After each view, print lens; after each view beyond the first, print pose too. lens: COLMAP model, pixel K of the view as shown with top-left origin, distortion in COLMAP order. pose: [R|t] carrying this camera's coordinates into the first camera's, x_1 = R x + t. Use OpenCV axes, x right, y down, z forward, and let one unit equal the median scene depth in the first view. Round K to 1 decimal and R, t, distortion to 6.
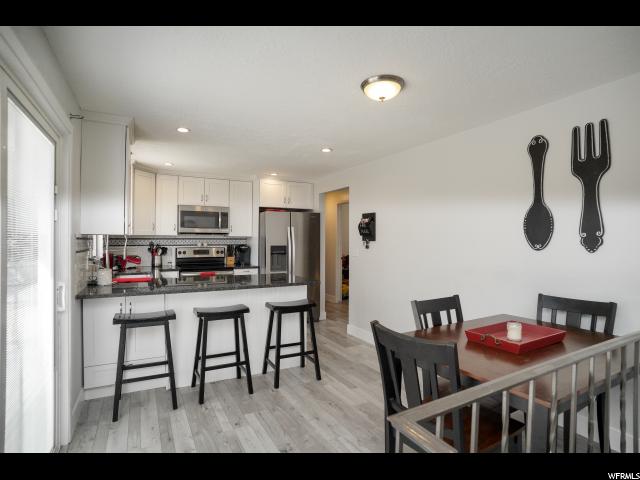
lens RADIAL K [[332.7, 0, 315.3], [0, 332.7, 240.2], [0, 0, 1]] dist [-0.051102, 0.001334]
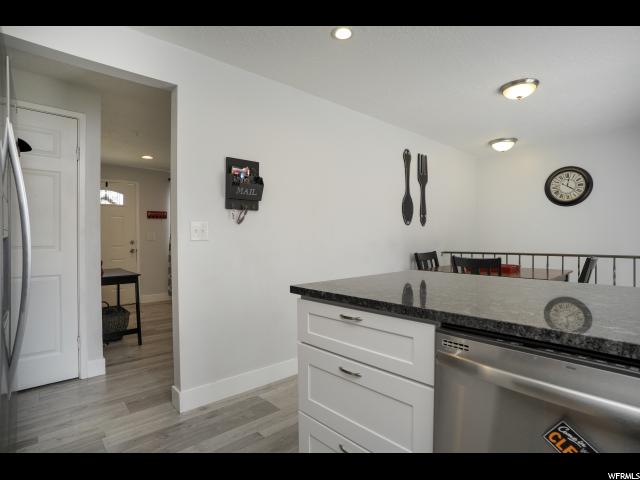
lens RADIAL K [[332.7, 0, 315.3], [0, 332.7, 240.2], [0, 0, 1]] dist [-0.051102, 0.001334]
pose [[-0.228814, -0.008620, 0.973432, -0.701741], [0.005823, 0.999931, 0.010223, 0.081752], [-0.973453, 0.008007, -0.228748, 1.740140]]
